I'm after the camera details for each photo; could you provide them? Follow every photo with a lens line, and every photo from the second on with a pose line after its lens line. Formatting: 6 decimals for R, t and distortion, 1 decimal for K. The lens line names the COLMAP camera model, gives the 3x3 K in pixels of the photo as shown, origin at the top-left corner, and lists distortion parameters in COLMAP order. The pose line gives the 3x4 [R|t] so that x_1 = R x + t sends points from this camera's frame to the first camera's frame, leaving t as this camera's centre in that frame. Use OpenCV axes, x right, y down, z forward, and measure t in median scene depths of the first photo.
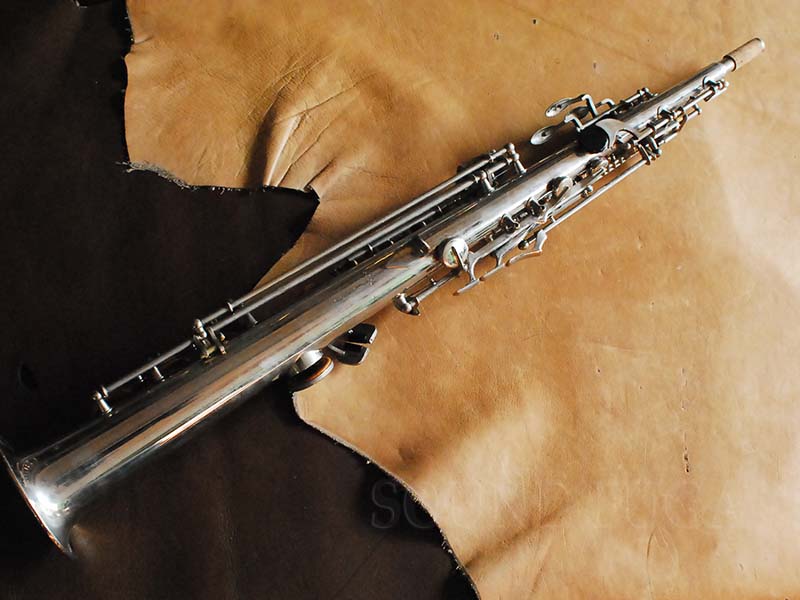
lens RADIAL K [[1062.2, 0, 400.0], [0, 1062.2, 300.0], [0, 0, 1]] dist [-0.138572, 0.148564]
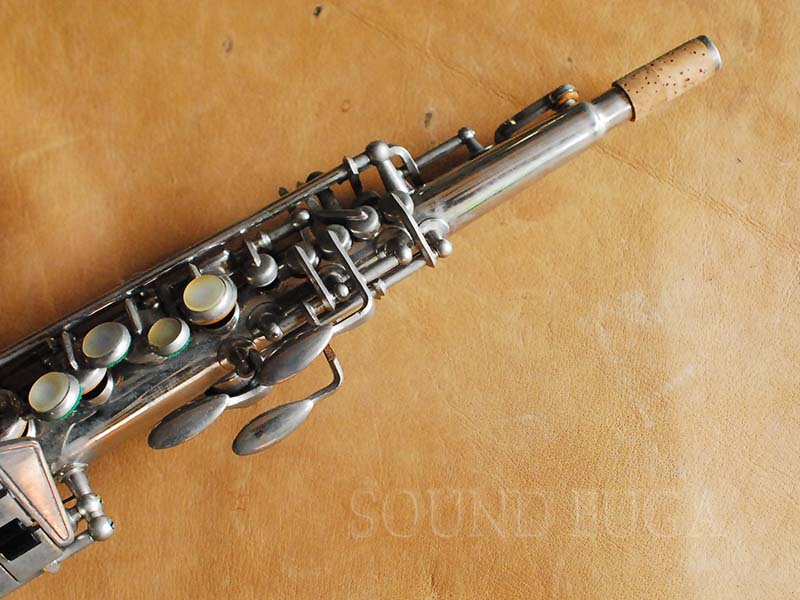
lens RADIAL K [[1062.2, 0, 400.0], [0, 1062.2, 300.0], [0, 0, 1]] dist [-0.138572, 0.148564]
pose [[0.976213, 0.076165, -0.202994, 0.291781], [-0.061328, 0.995033, 0.078413, -0.198526], [0.207958, -0.064099, 0.976035, 0.619653]]
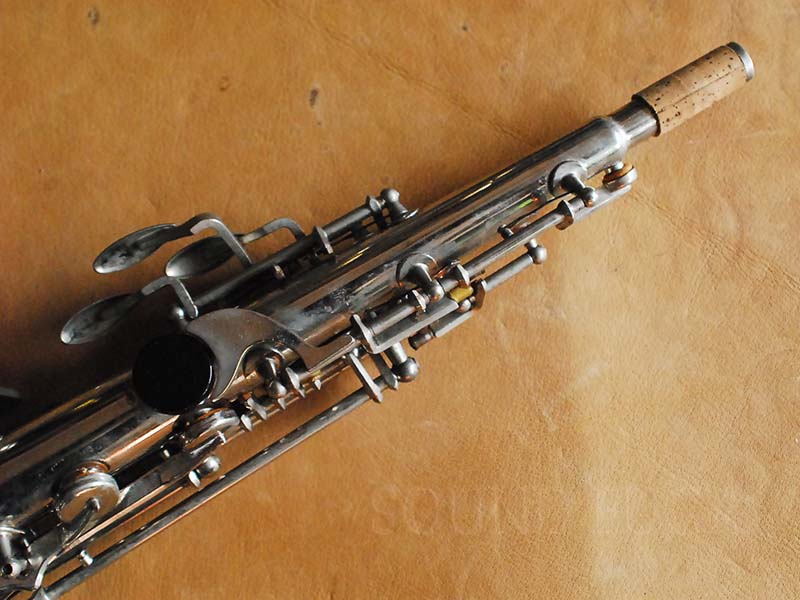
lens RADIAL K [[1062.2, 0, 400.0], [0, 1062.2, 300.0], [0, 0, 1]] dist [-0.138572, 0.148564]
pose [[0.990105, 0.060183, -0.126770, 0.297710], [-0.037572, 0.984076, 0.173733, -0.237458], [0.135207, -0.167251, 0.976599, 0.653188]]
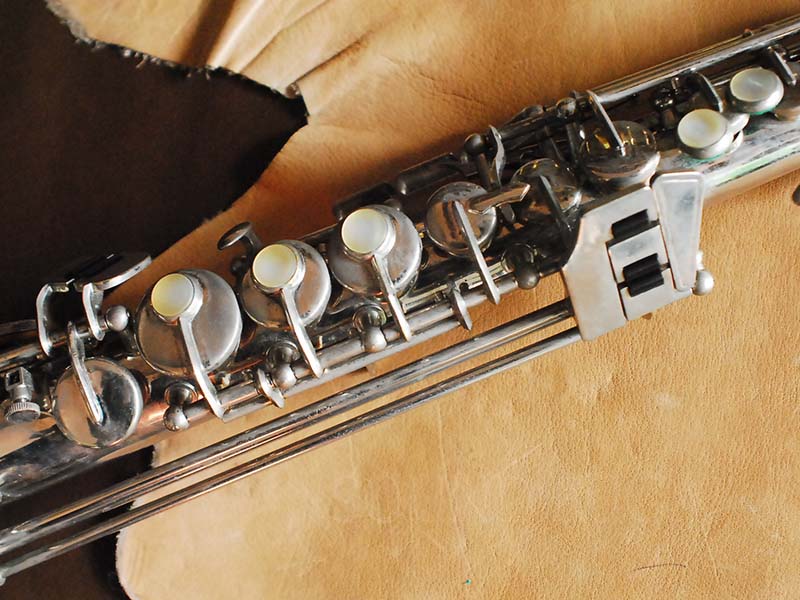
lens RADIAL K [[1062.2, 0, 400.0], [0, 1062.2, 300.0], [0, 0, 1]] dist [-0.138572, 0.148564]
pose [[0.913286, 0.259893, -0.313630, 0.127948], [-0.192821, 0.954105, 0.229138, -0.134553], [0.358787, -0.148794, 0.921484, 0.582814]]
